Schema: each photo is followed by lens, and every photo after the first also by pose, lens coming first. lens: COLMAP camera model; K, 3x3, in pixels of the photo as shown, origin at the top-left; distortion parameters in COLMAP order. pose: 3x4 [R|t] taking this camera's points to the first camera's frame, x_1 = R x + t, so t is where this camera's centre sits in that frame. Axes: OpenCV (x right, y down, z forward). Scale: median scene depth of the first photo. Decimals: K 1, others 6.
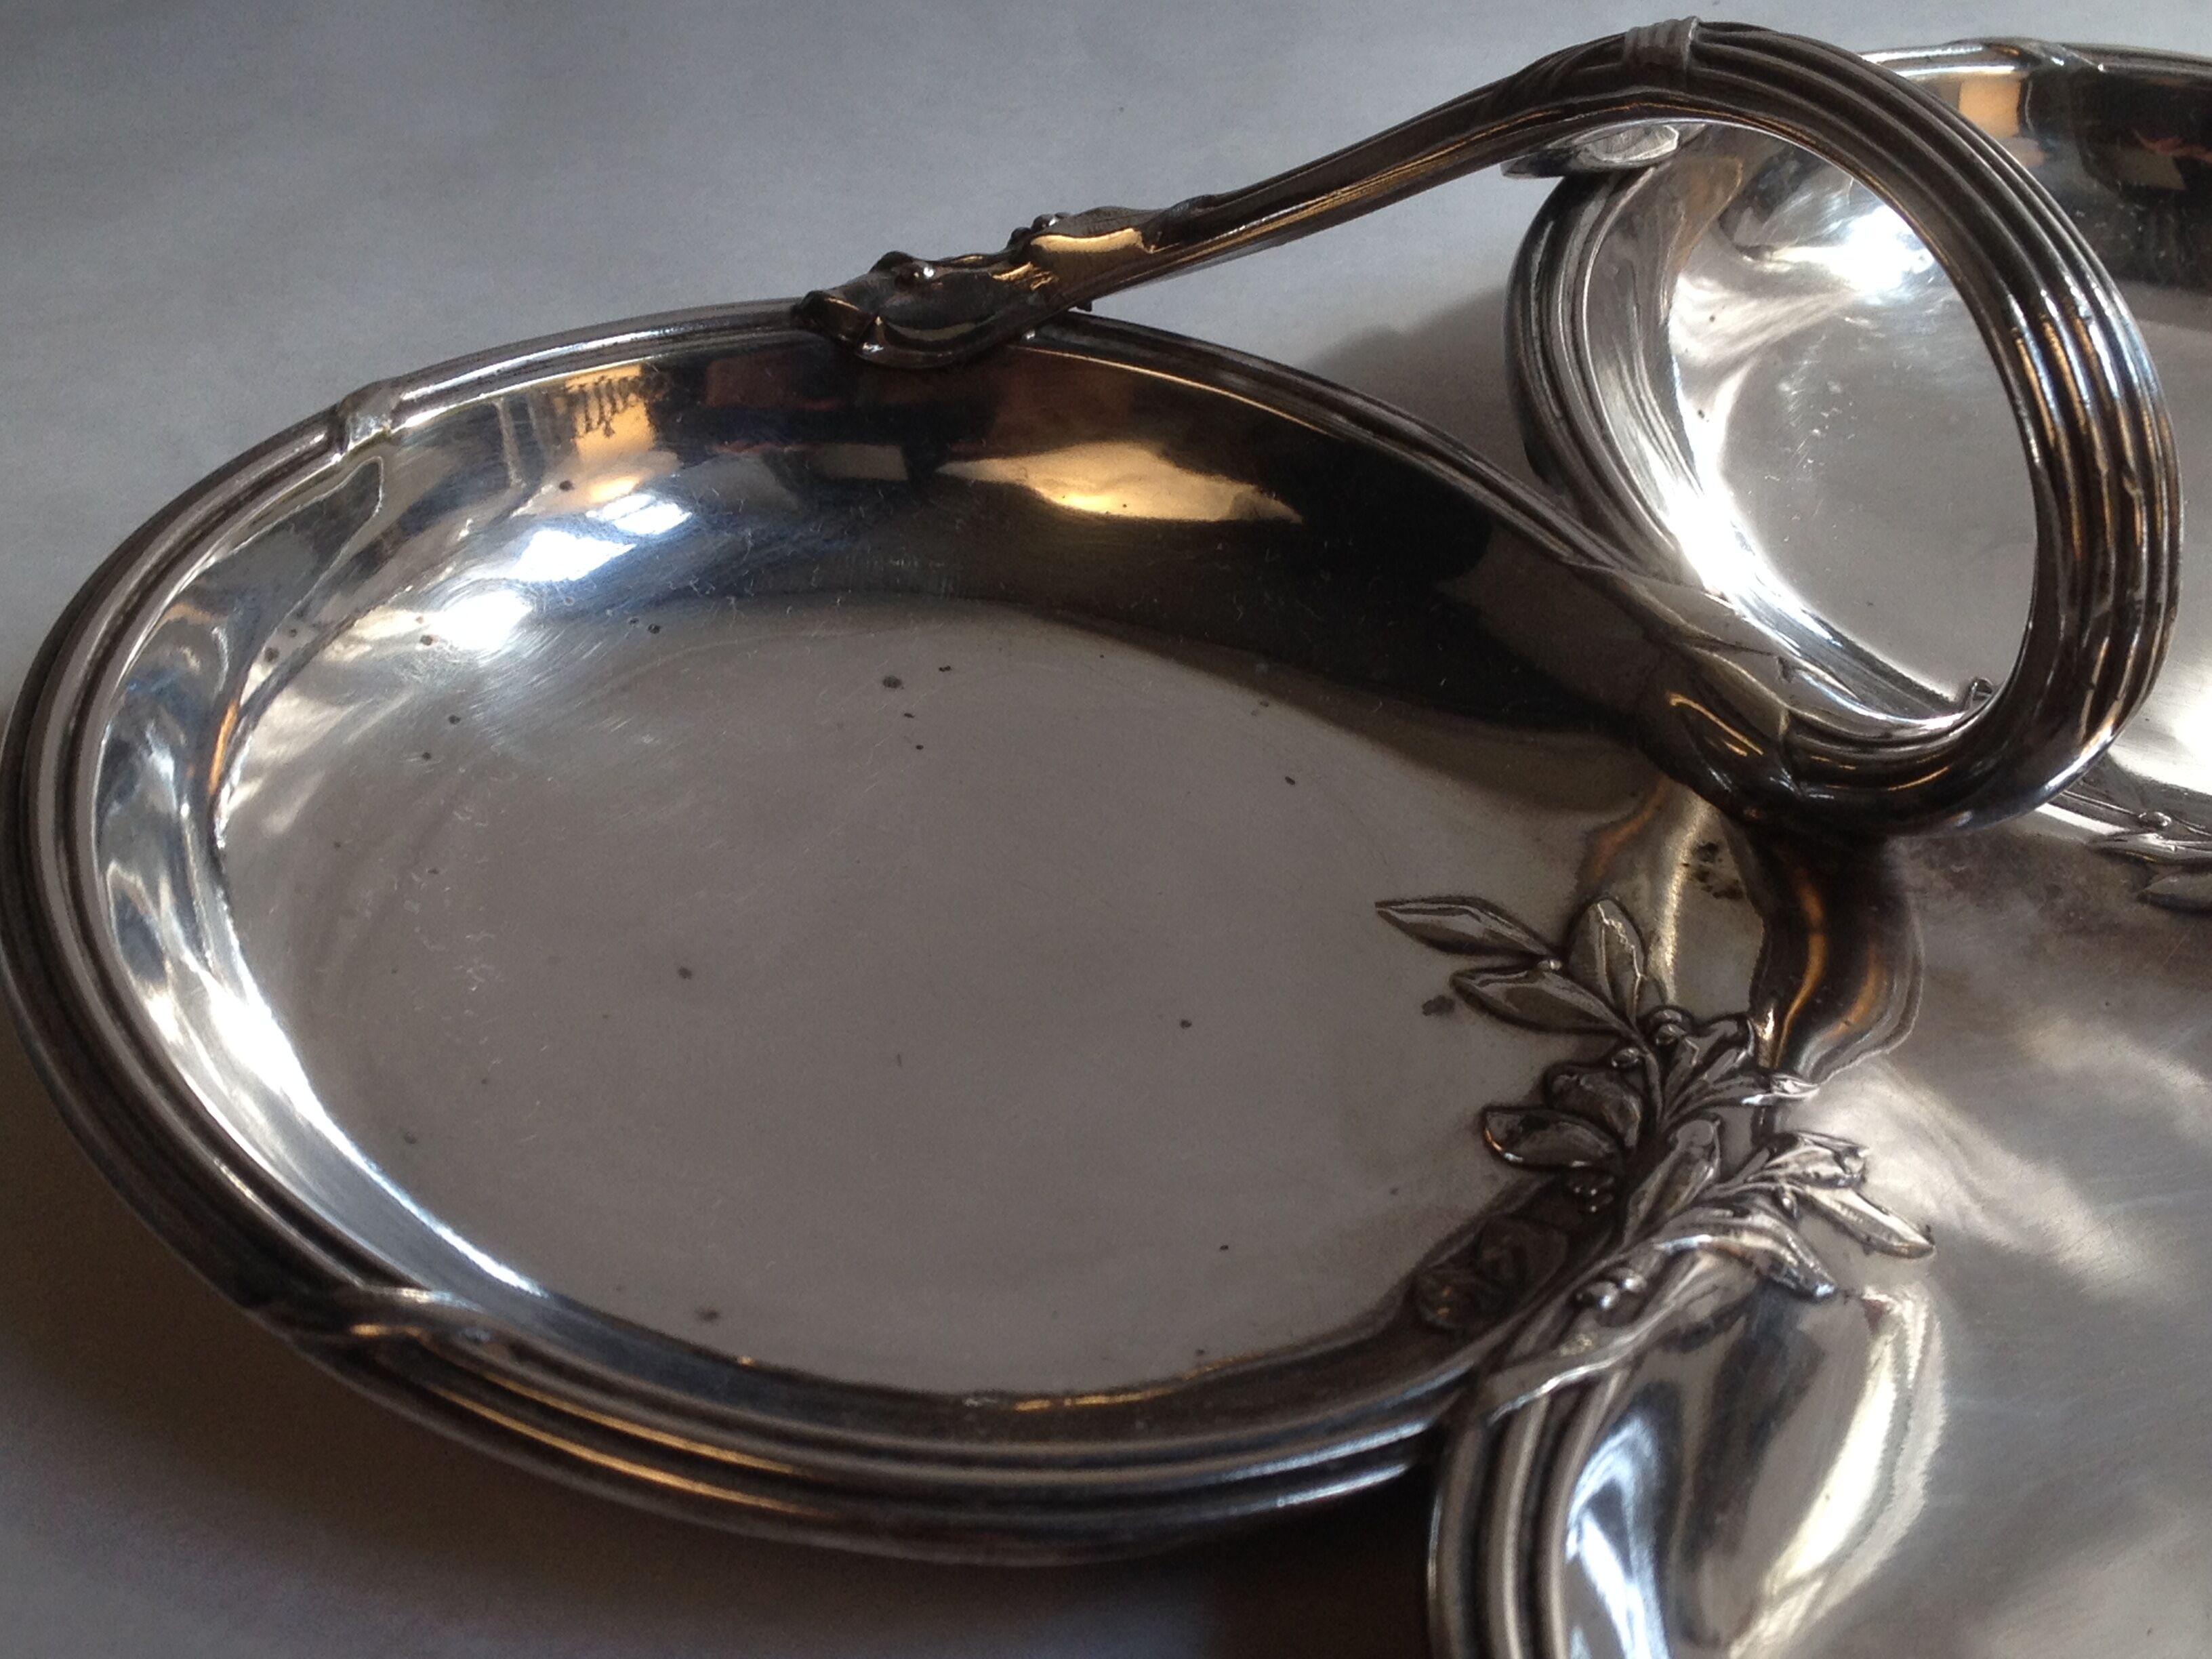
lens RADIAL K [[3534.1, 0, 1094.0], [0, 3534.1, 845.1], [0, 0, 1]] dist [0.085809, 0.000000]
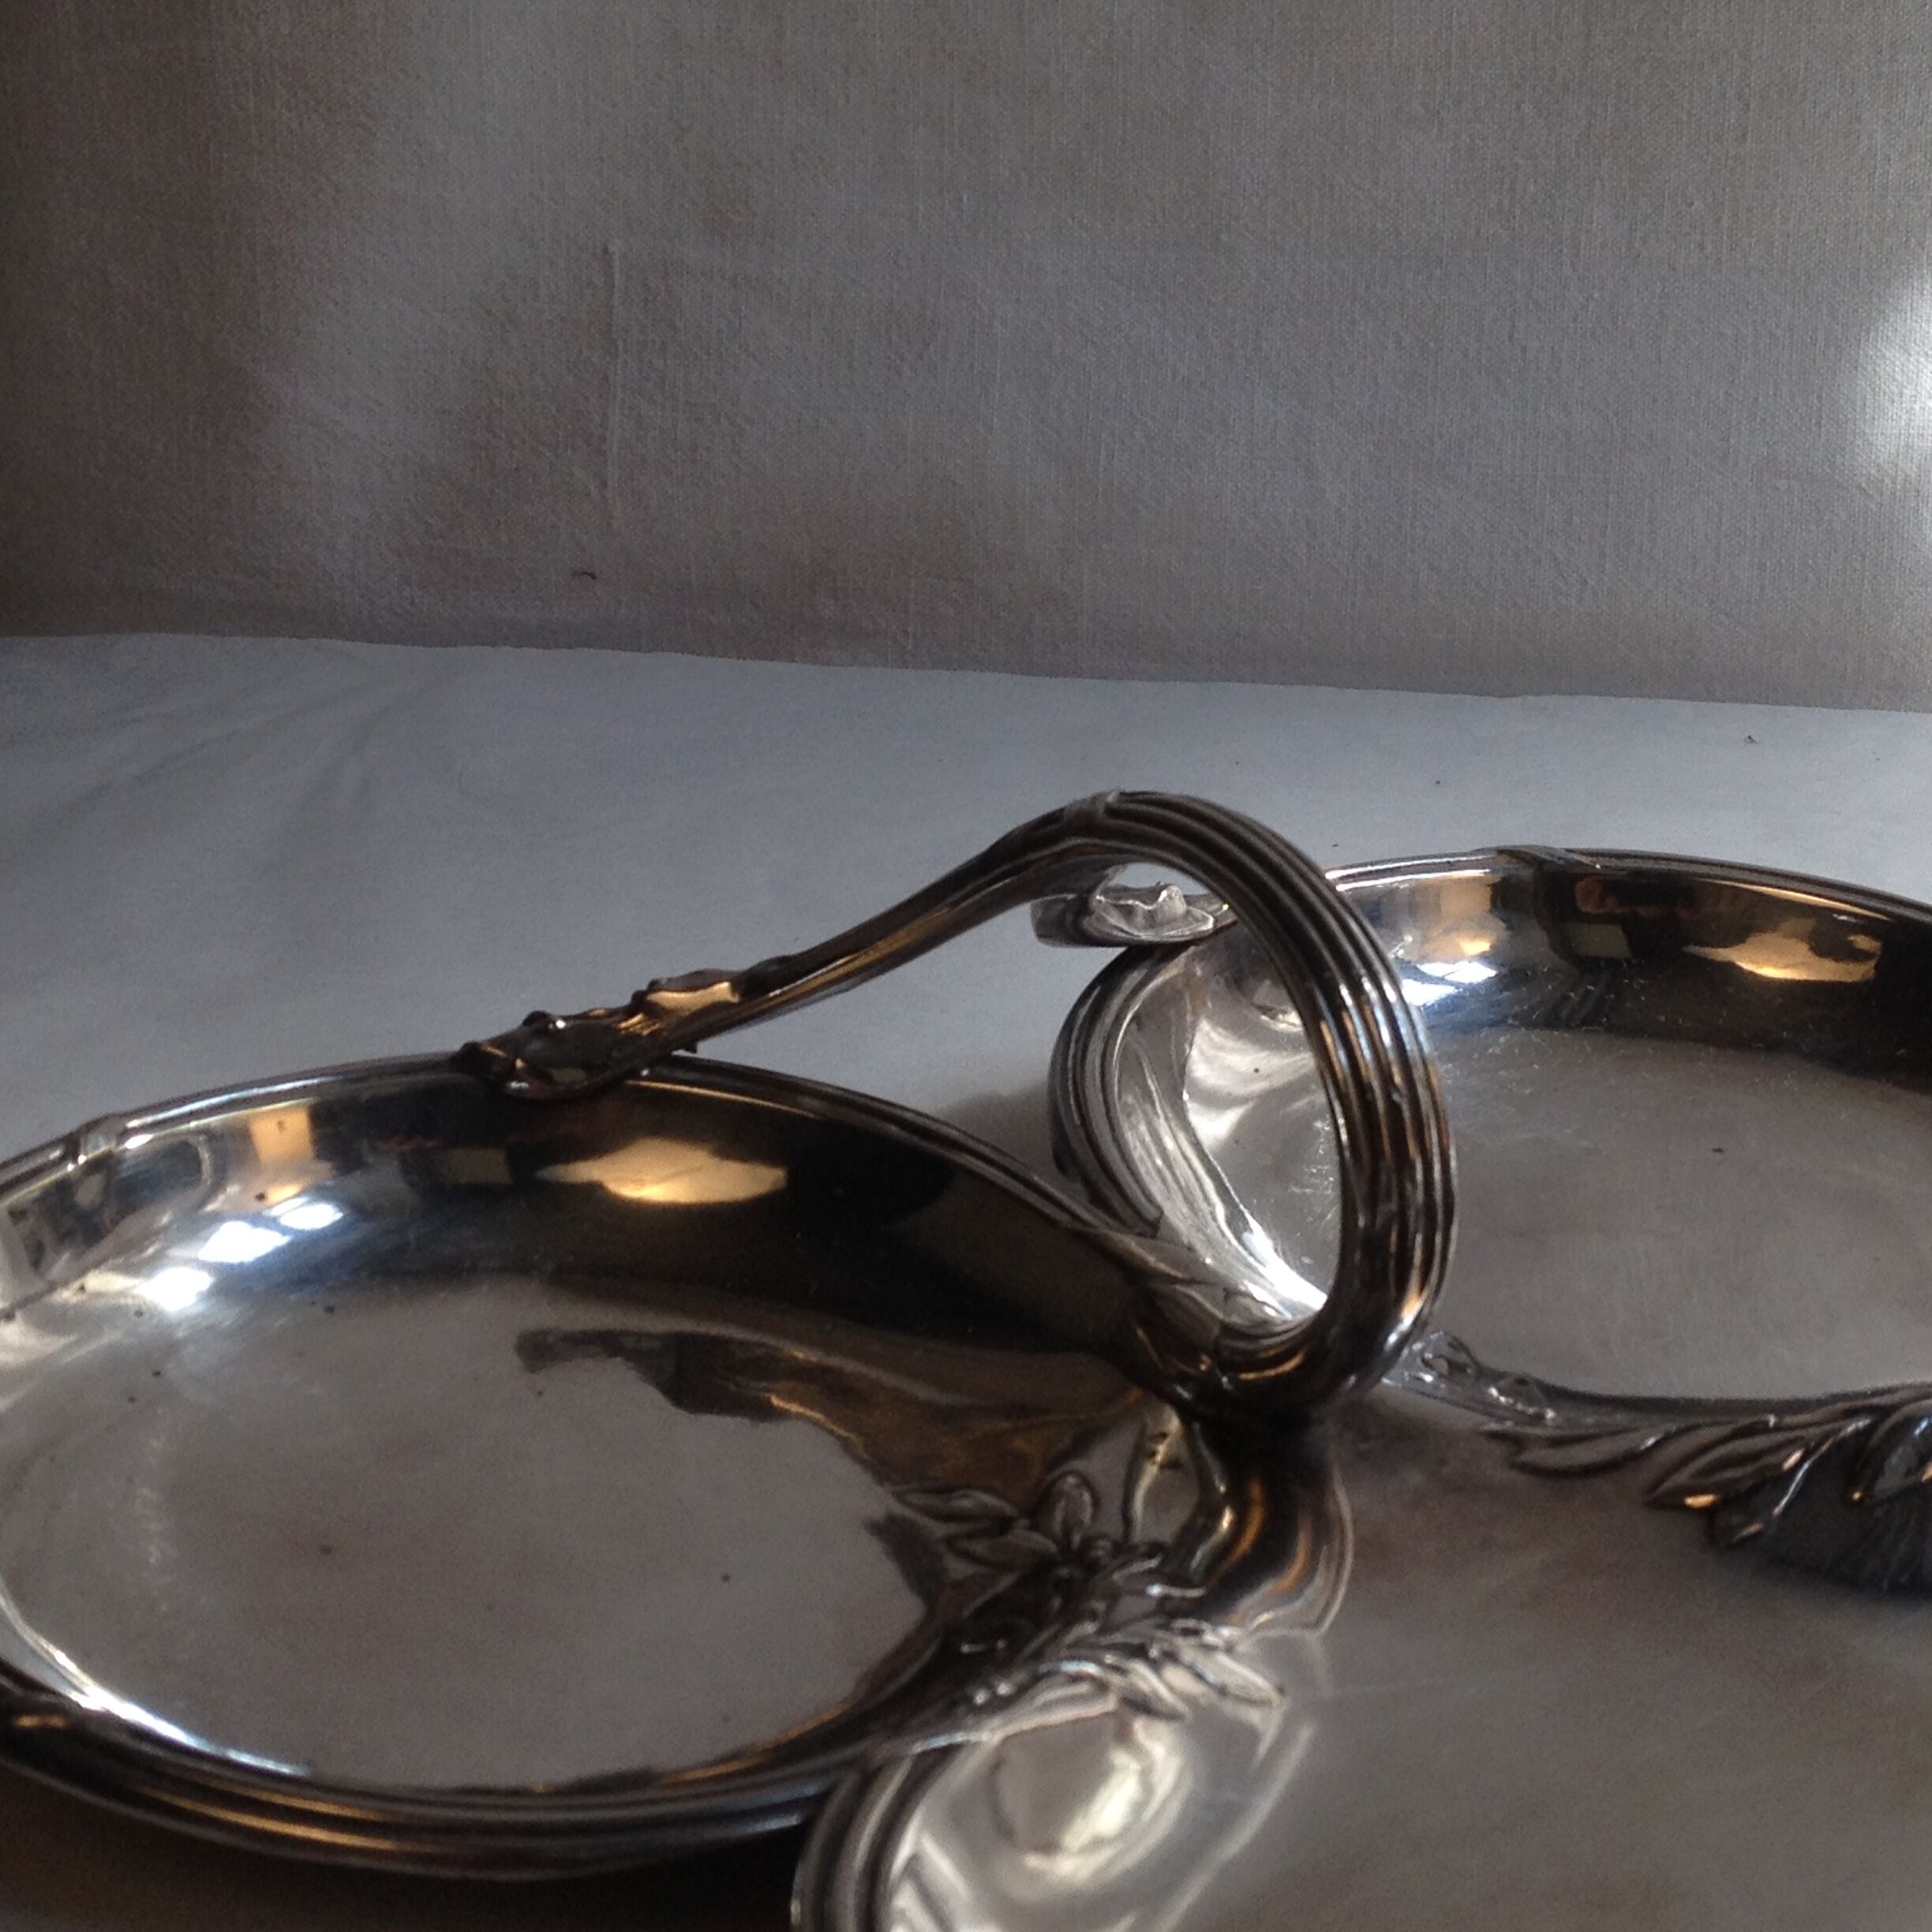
lens RADIAL K [[4083.9, 0, 955.3], [0, 4083.9, 945.8], [0, 0, 1]] dist [0.088495, 0.000000]
pose [[0.998581, -0.033129, -0.041701, 0.160644], [0.021550, 0.967364, -0.252471, 0.185931], [0.048704, 0.251214, 0.966705, -0.401907]]
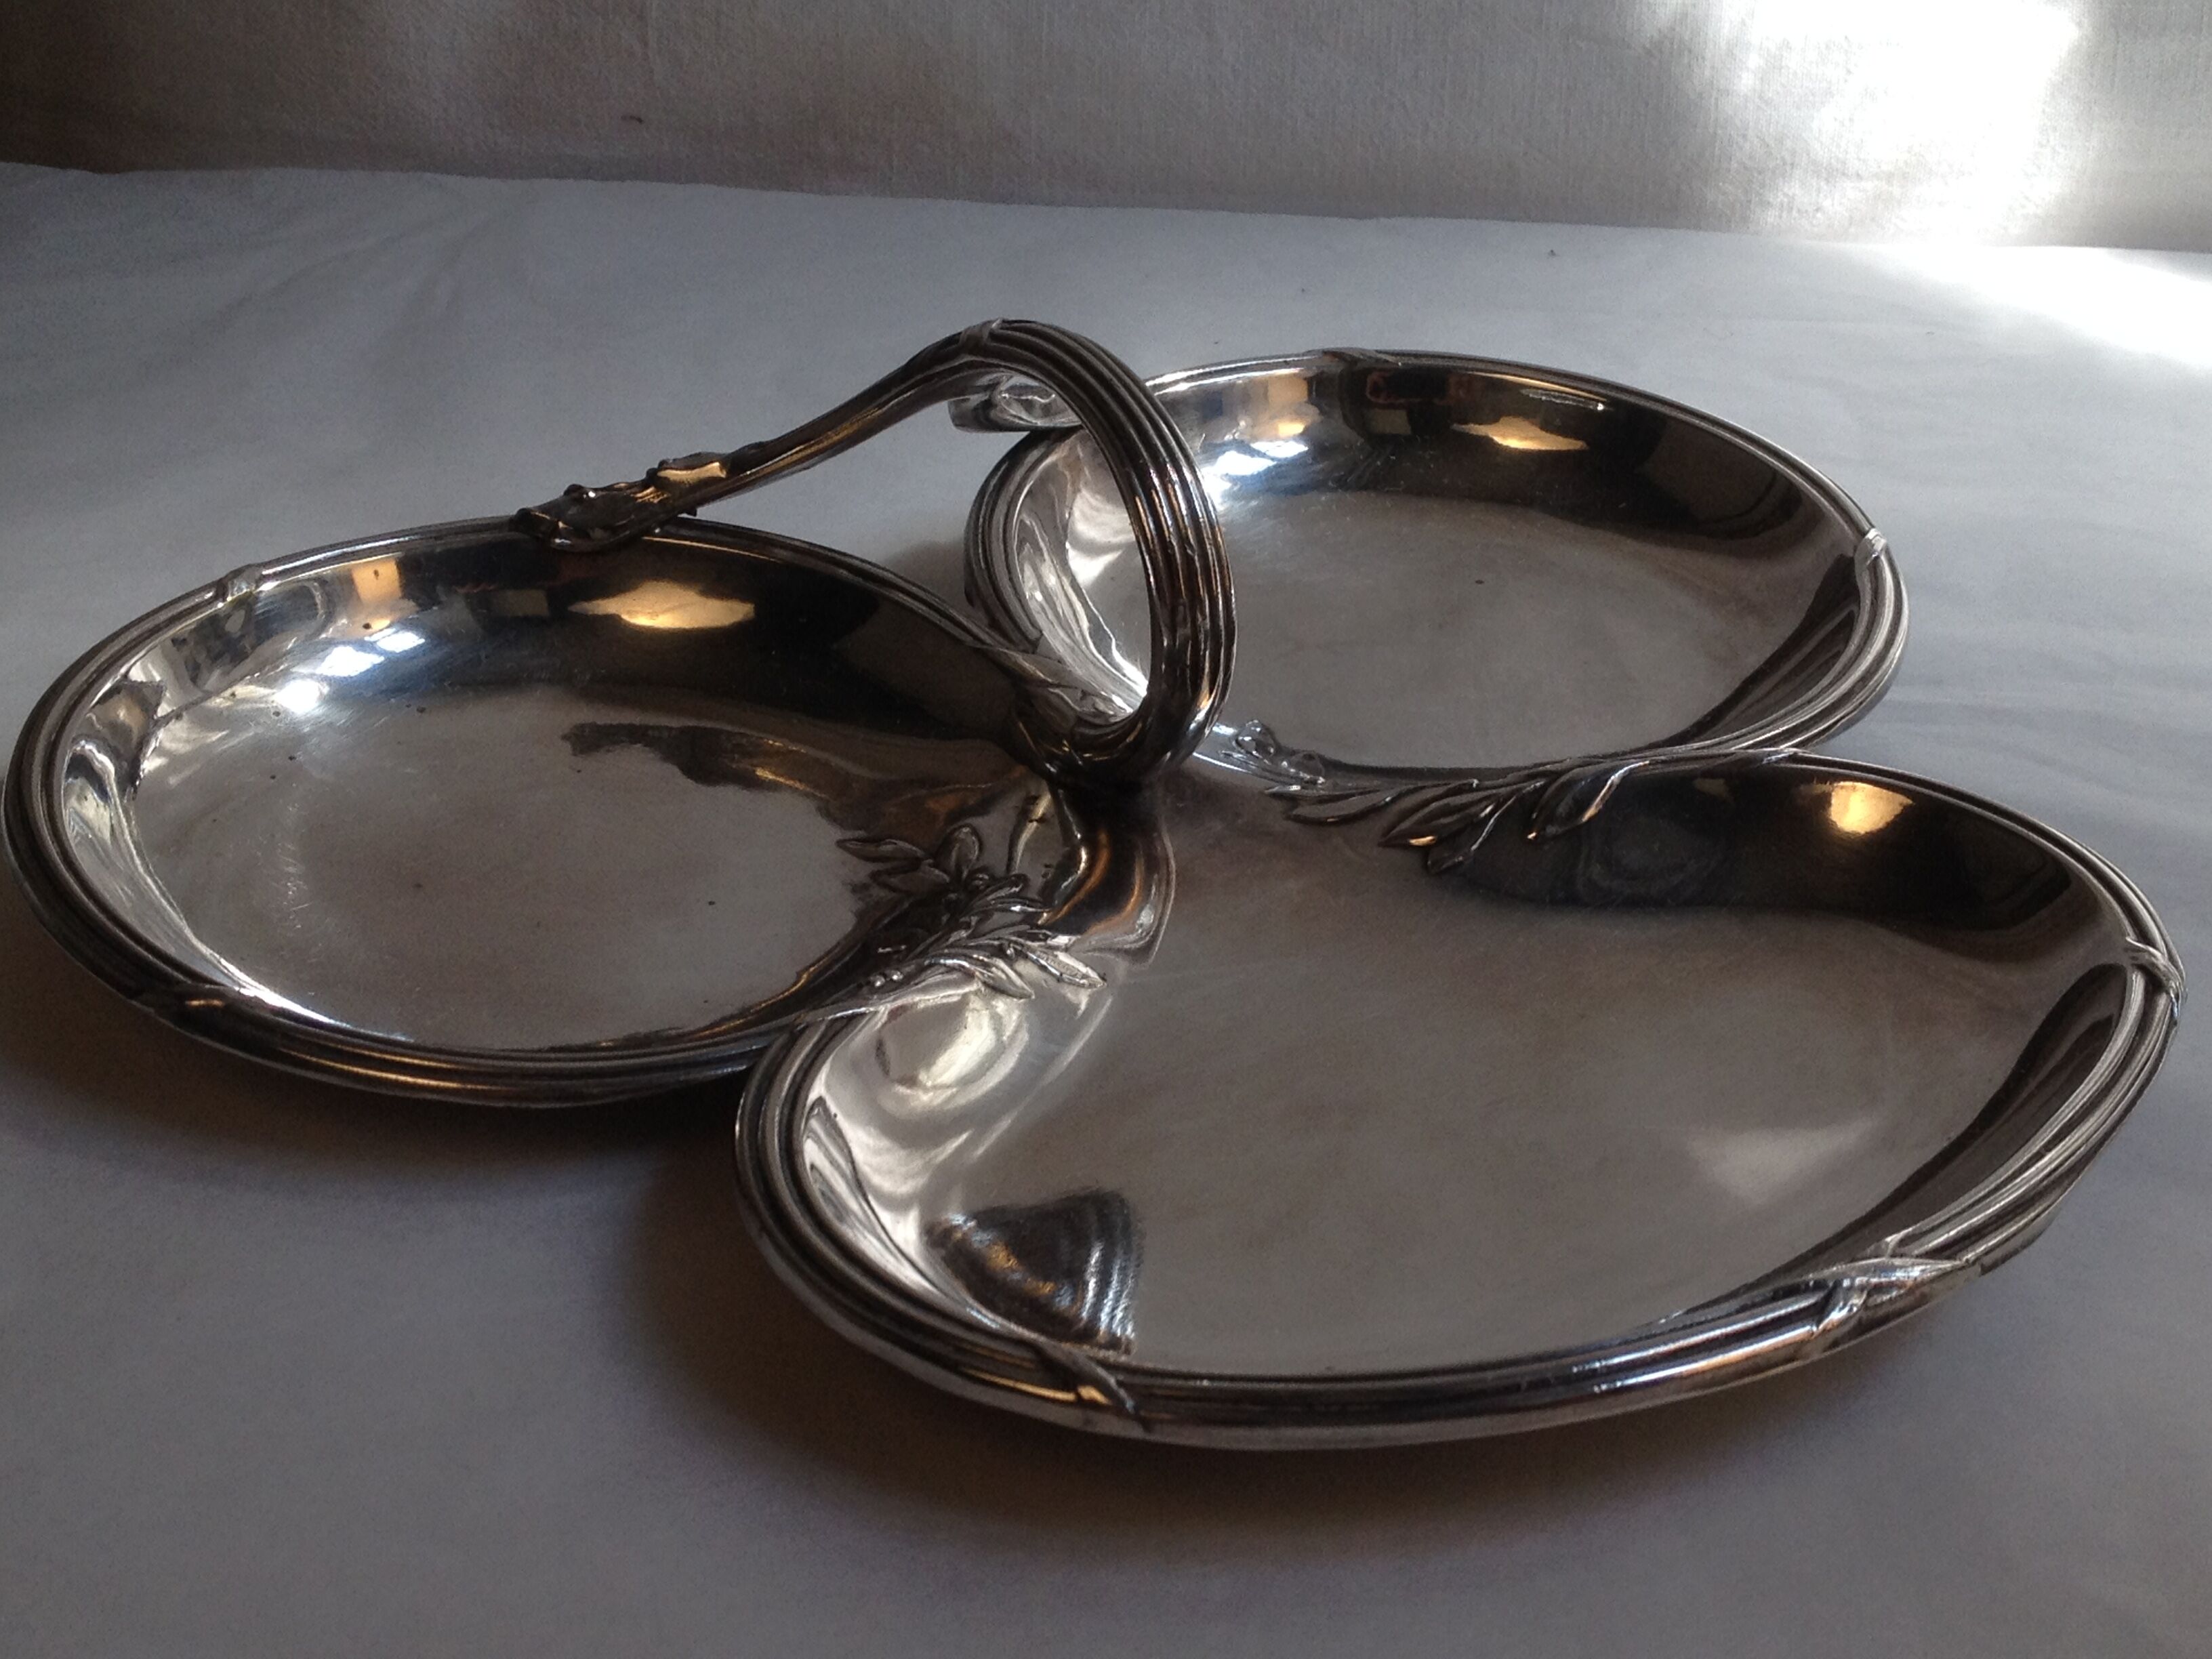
lens RADIAL K [[3534.1, 0, 1106.8], [0, 3534.1, 823.1], [0, 0, 1]] dist [0.085809, 0.000000]
pose [[0.998986, -0.036365, -0.026532, 0.242800], [0.032564, 0.990739, -0.131817, 0.225033], [0.031080, 0.130820, 0.990919, -0.628798]]
